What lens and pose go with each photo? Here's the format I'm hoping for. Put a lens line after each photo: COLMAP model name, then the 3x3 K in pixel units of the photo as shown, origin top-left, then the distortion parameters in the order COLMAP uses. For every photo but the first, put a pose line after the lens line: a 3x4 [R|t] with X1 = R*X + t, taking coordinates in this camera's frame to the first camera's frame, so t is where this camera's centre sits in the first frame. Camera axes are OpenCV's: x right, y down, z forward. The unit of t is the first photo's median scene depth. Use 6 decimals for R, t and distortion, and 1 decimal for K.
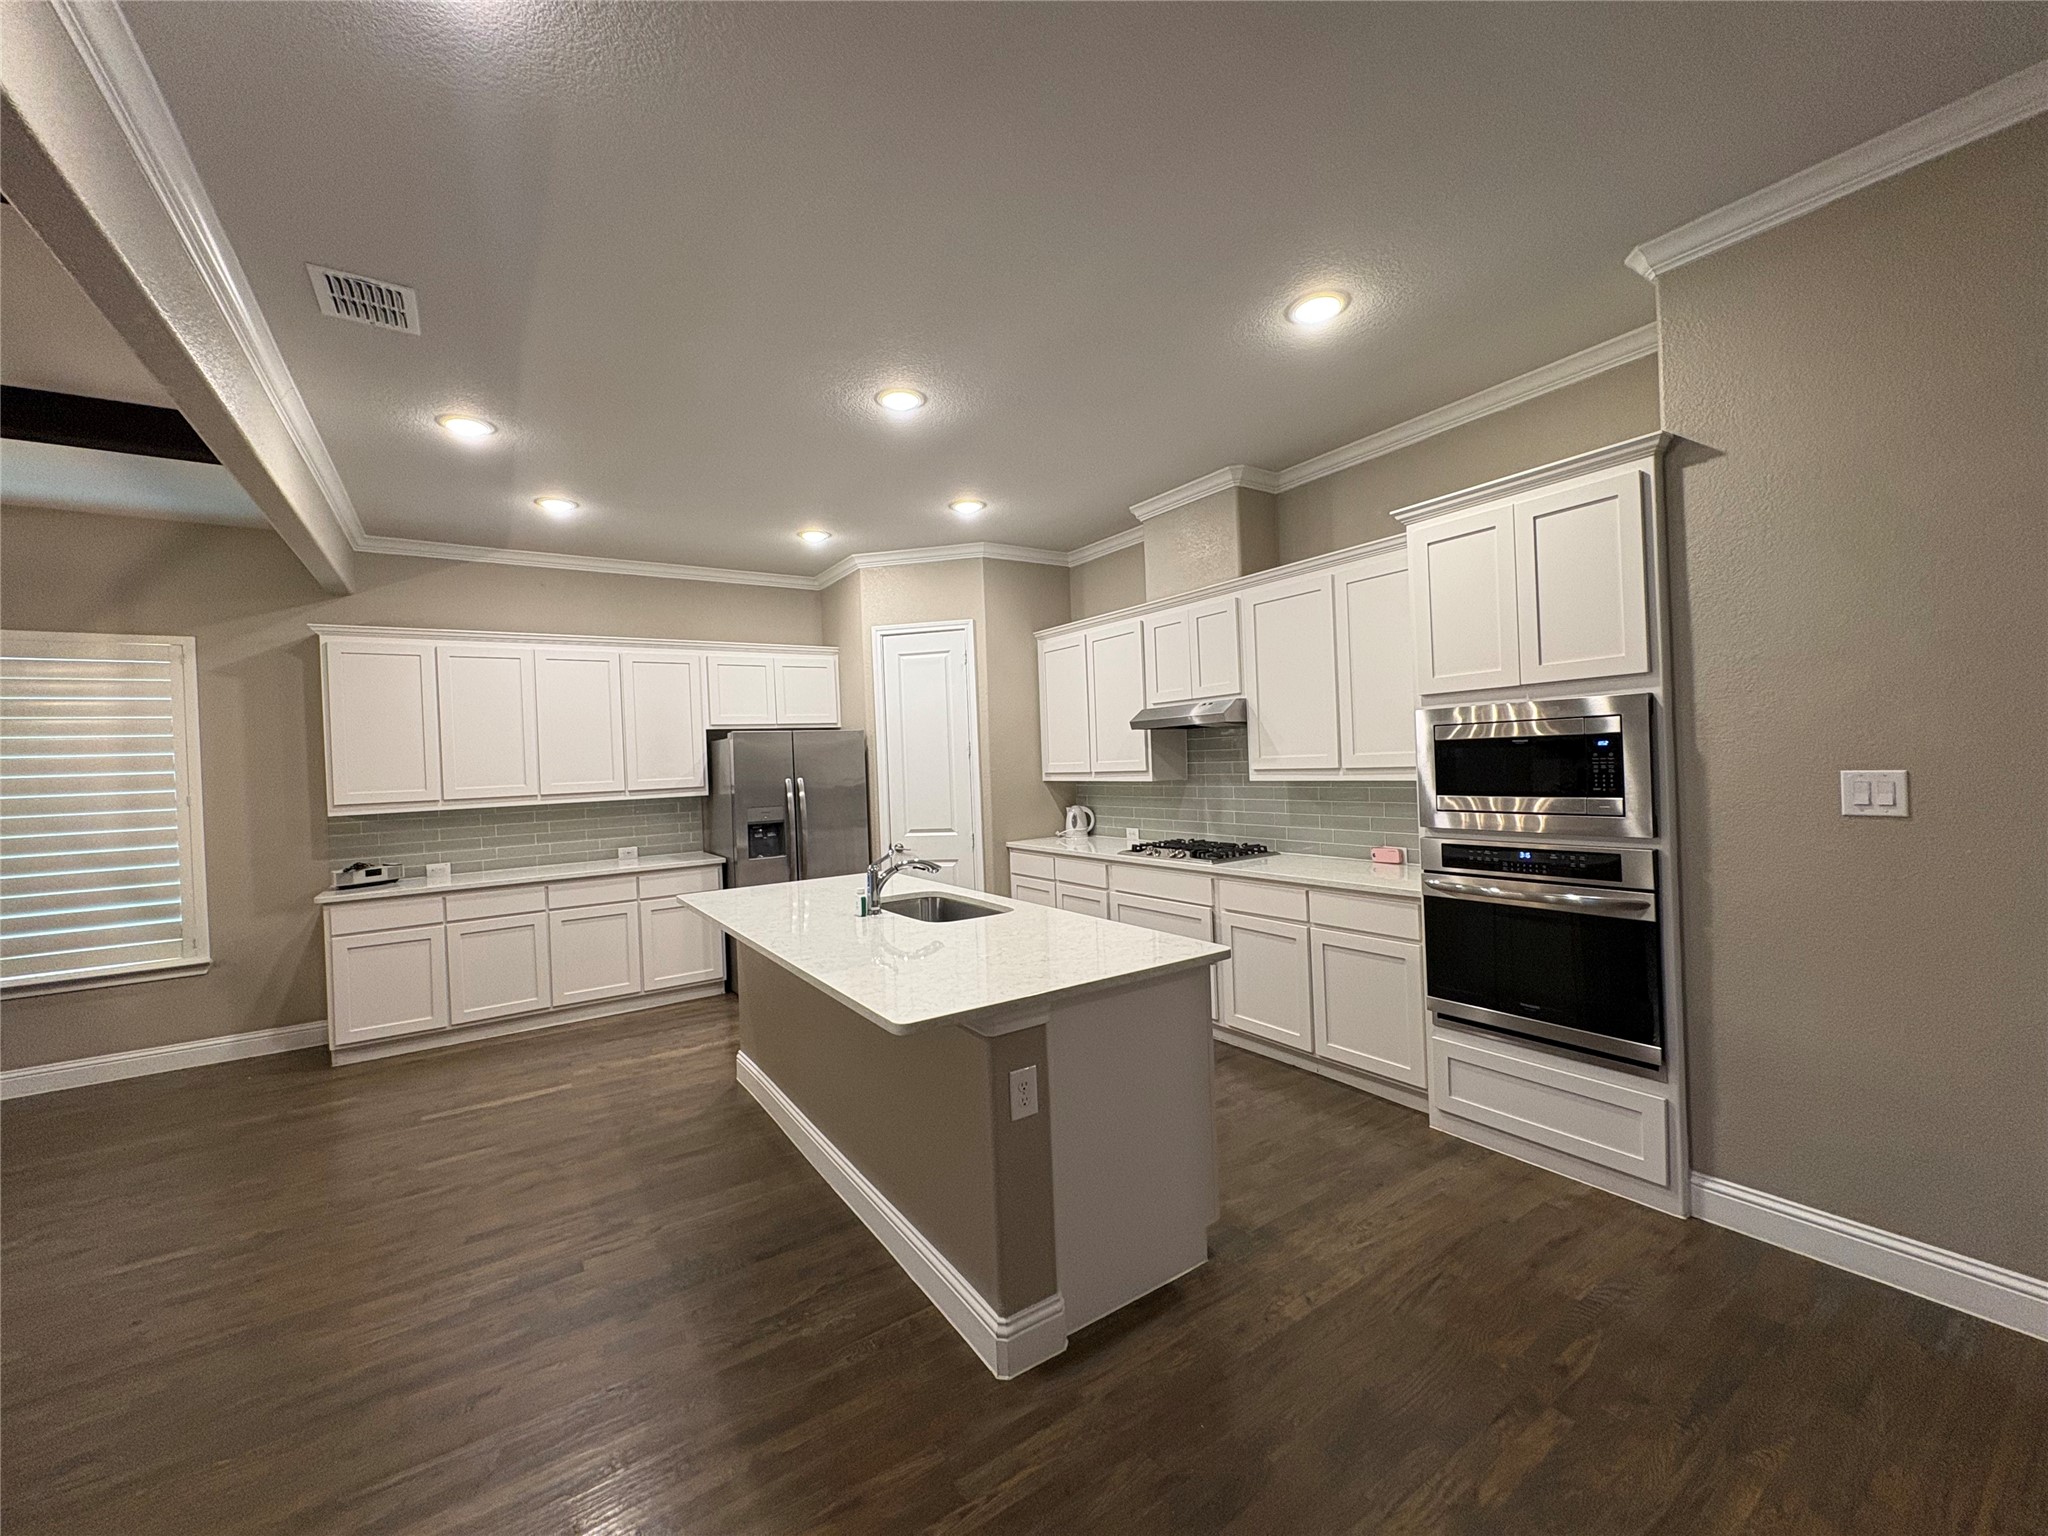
lens RADIAL K [[817.5, 0, 1028.1], [0, 817.5, 763.9], [0, 0, 1]] dist [0.000360, -0.000370]
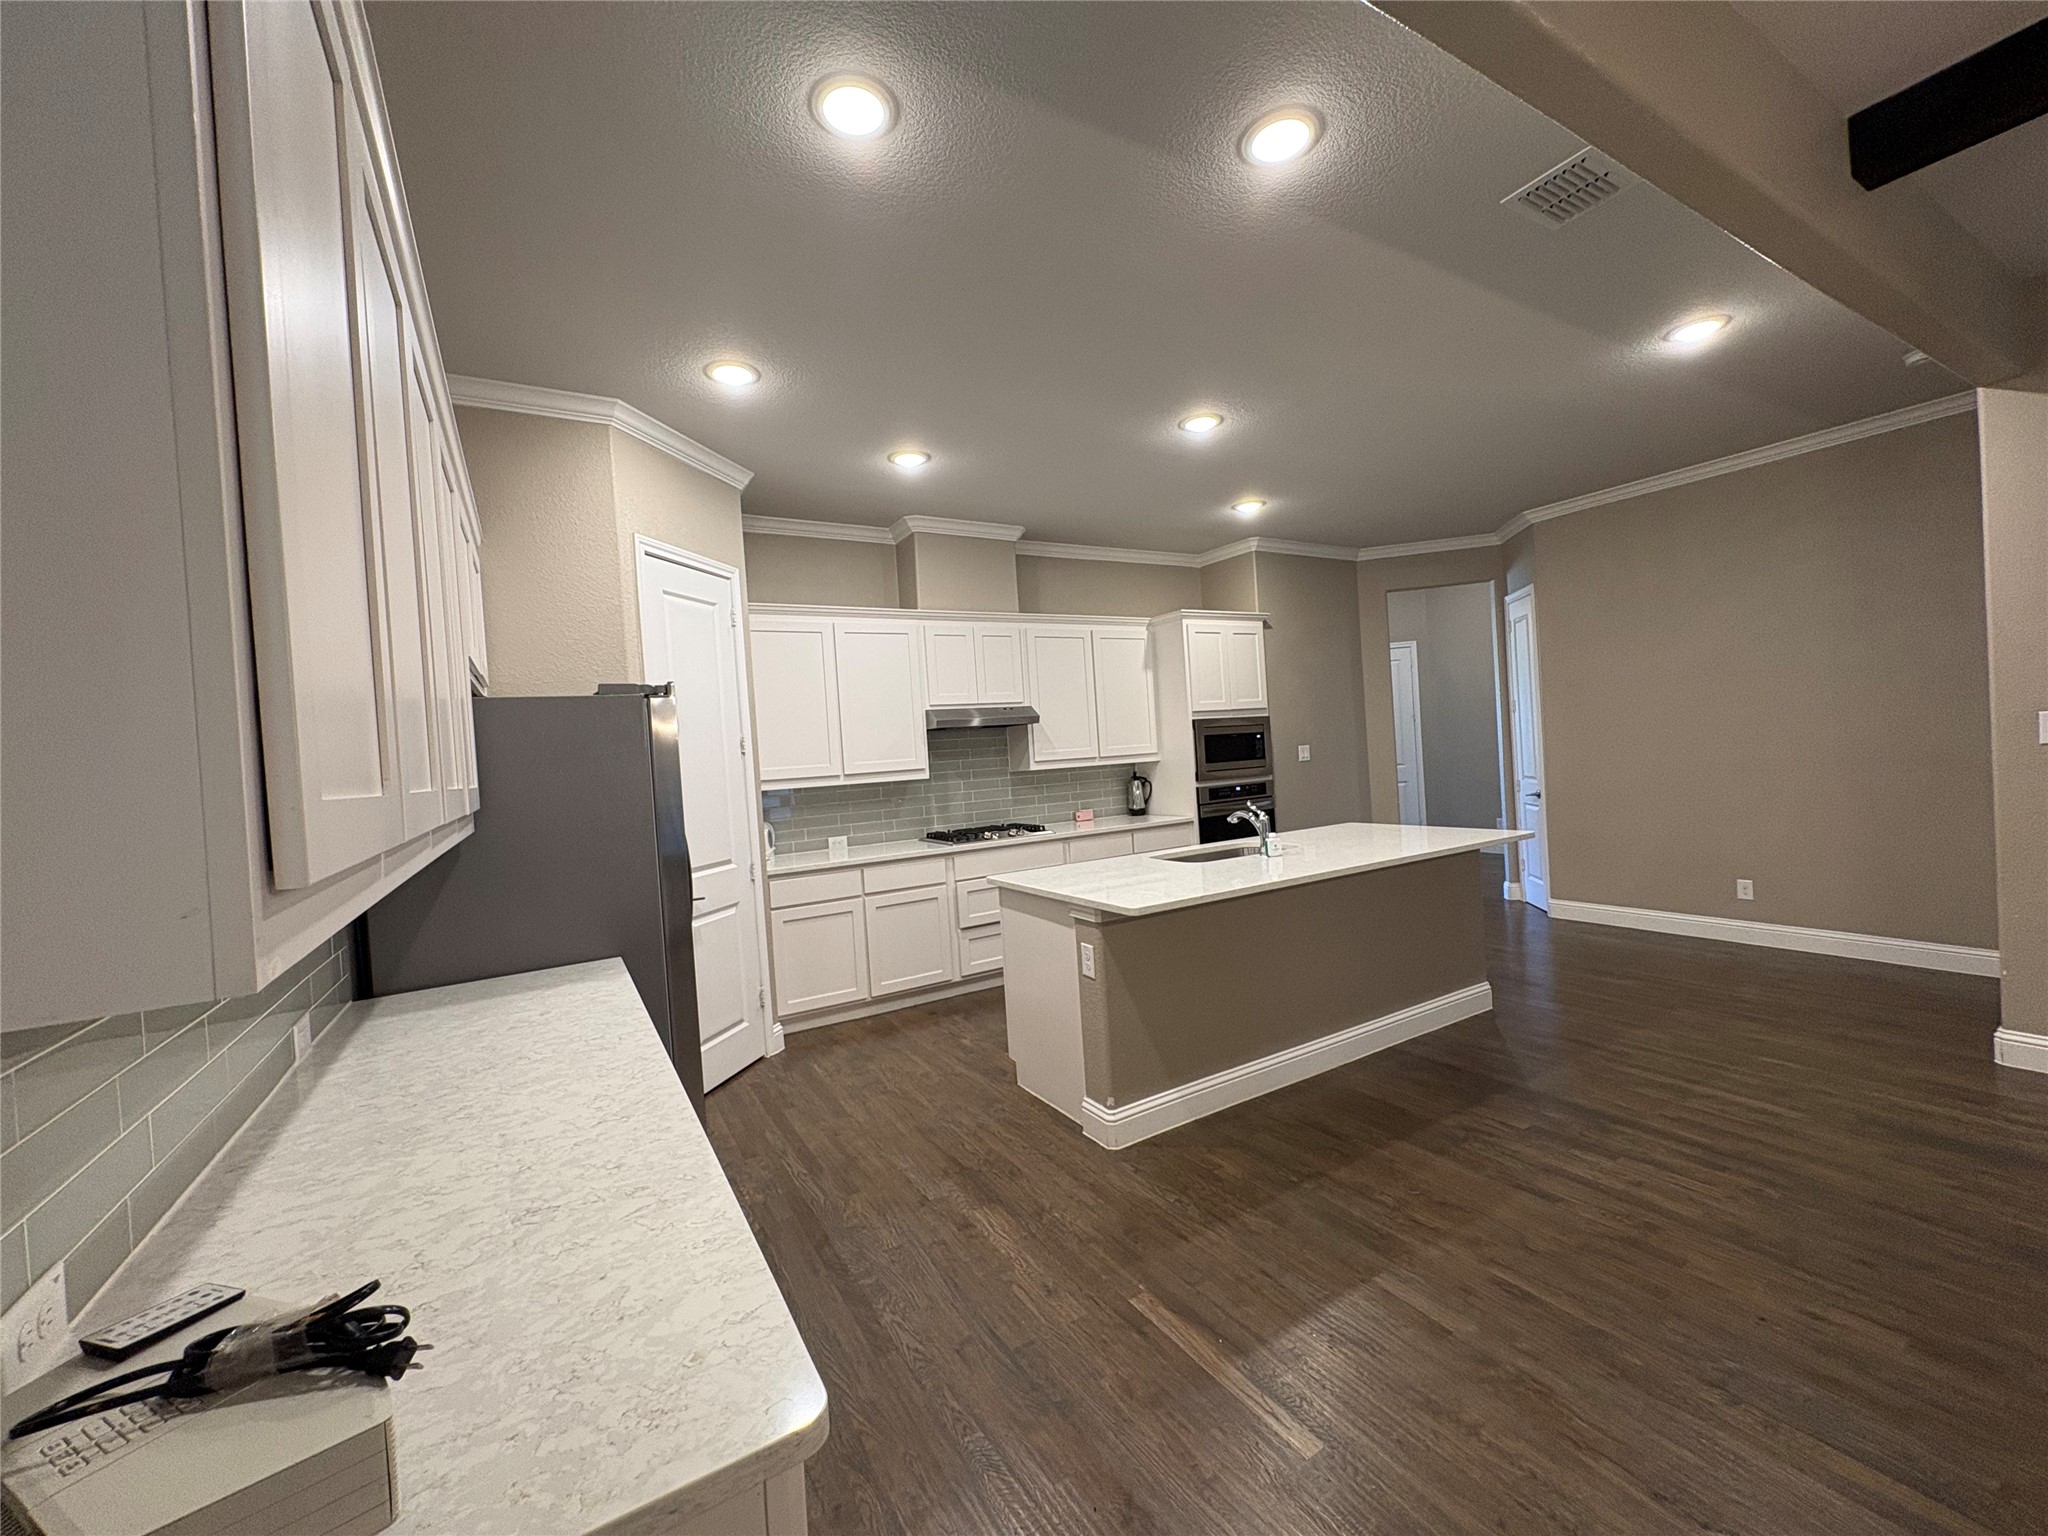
lens RADIAL K [[817.5, 0, 1029.2], [0, 817.5, 762.8], [0, 0, 1]] dist [0.000360, -0.000370]
pose [[0.055321, 0.024072, 0.998178, -1.025255], [0.065117, 0.997494, -0.027664, 0.044392], [-0.996343, 0.066529, 0.053615, 0.936738]]
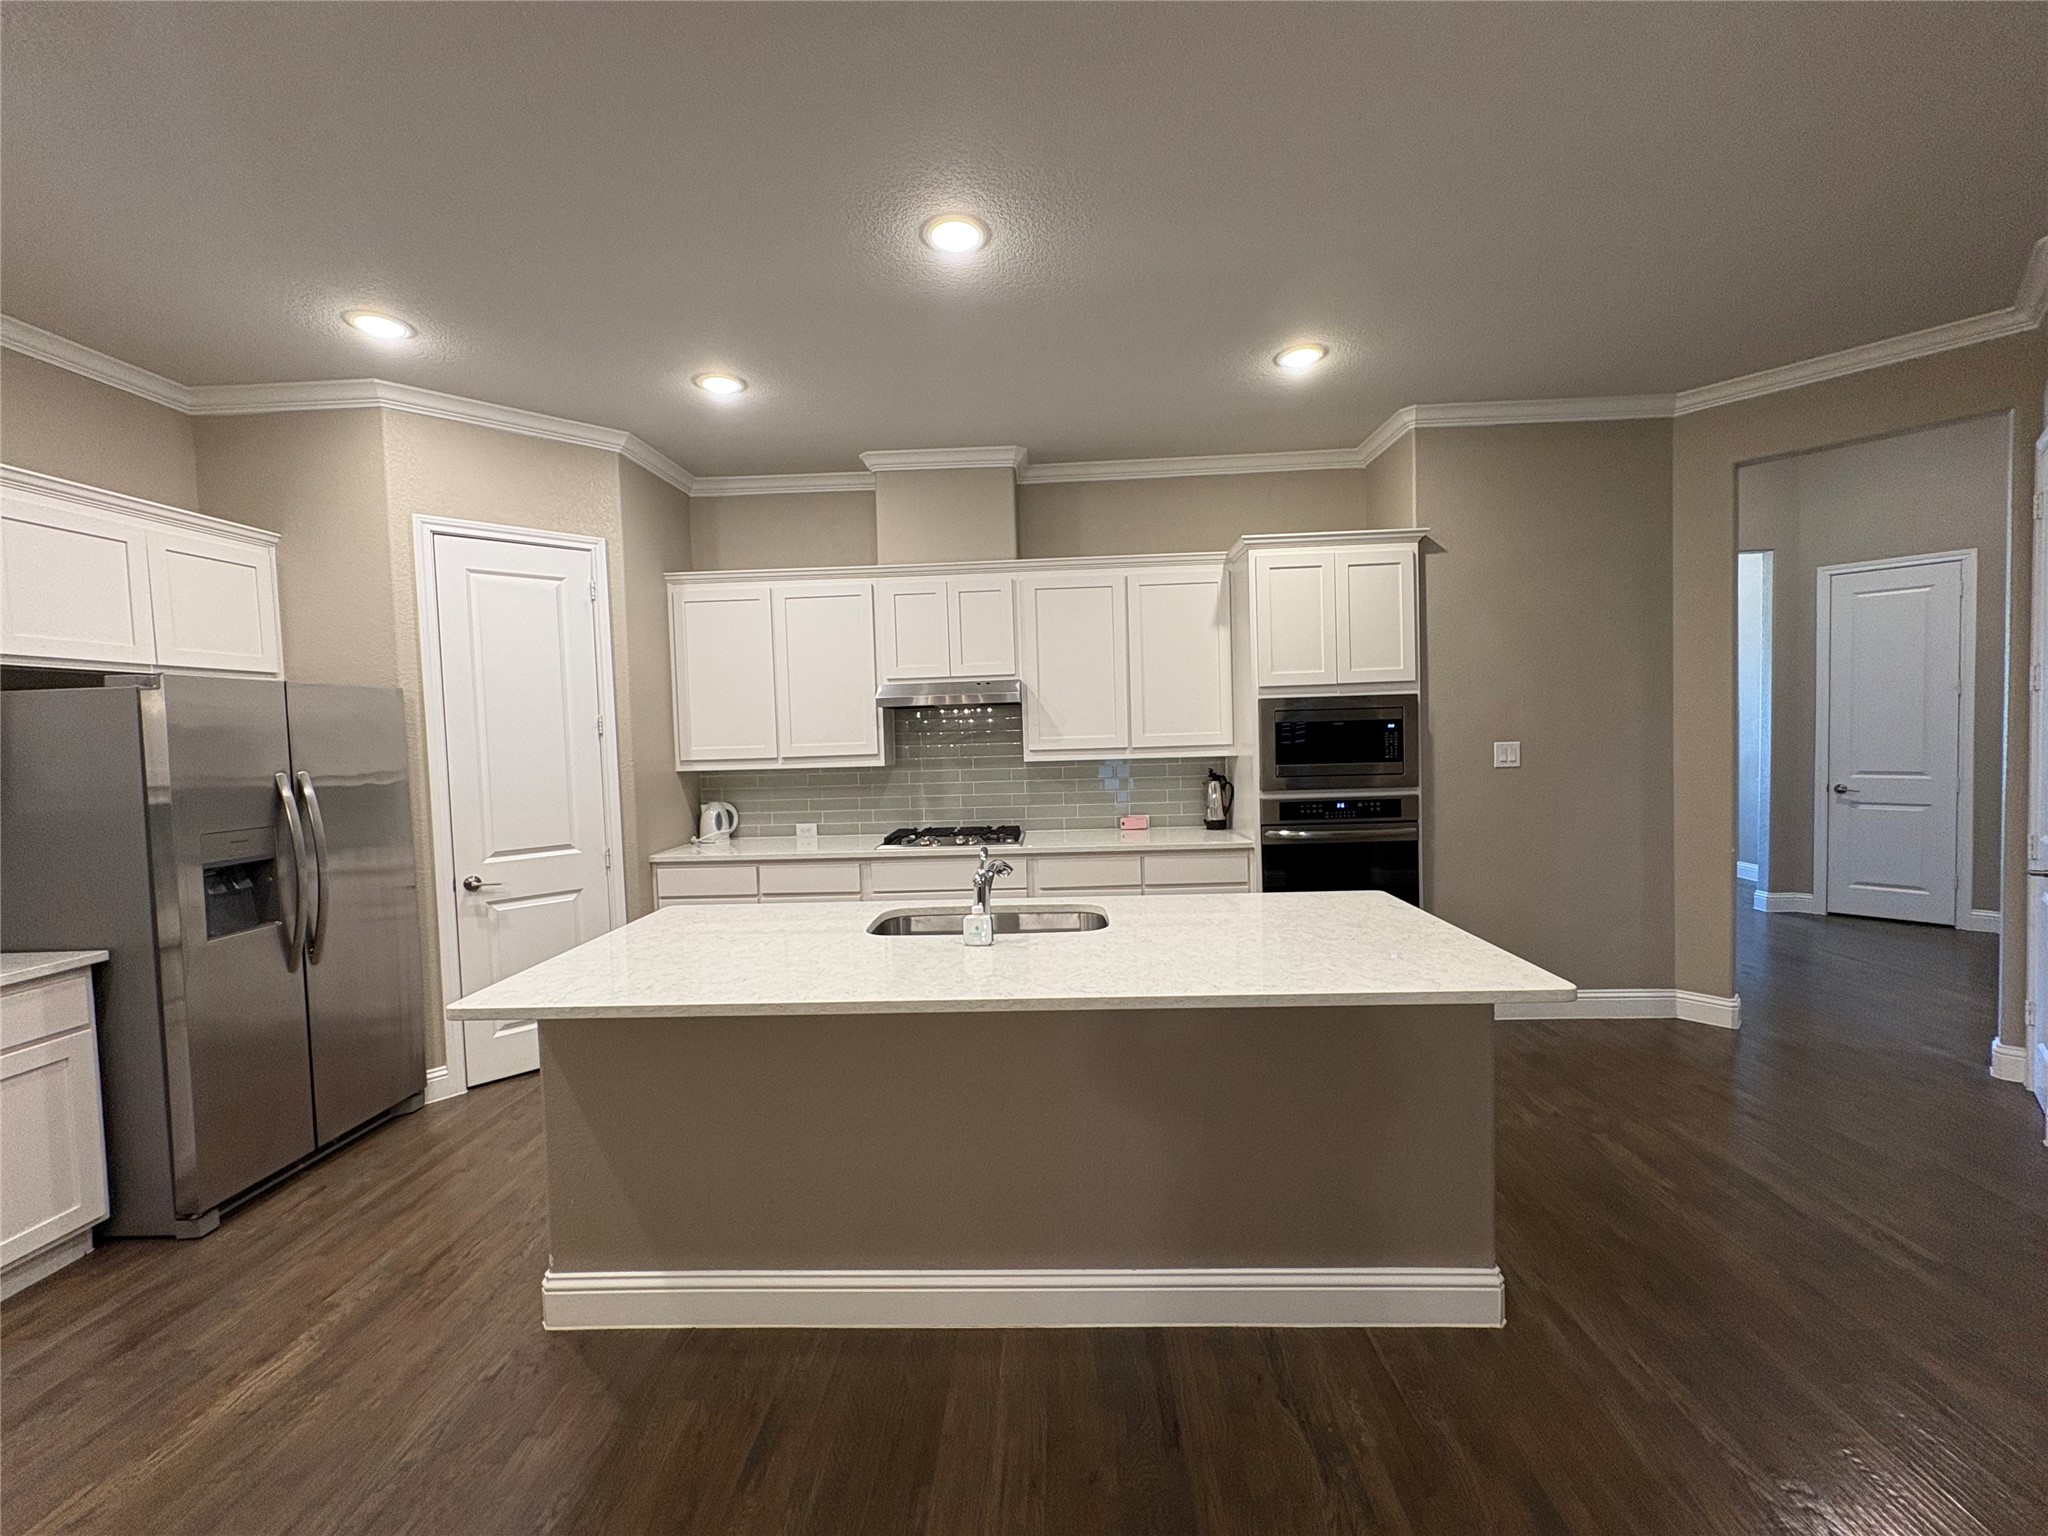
lens RADIAL K [[817.5, 0, 1028.9], [0, 817.5, 762.8], [0, 0, 1]] dist [0.000360, -0.000370]
pose [[0.586894, -0.009404, 0.809609, -0.550089], [0.010301, 0.999938, 0.004147, 0.017869], [-0.809598, 0.005906, 0.586955, 0.401350]]
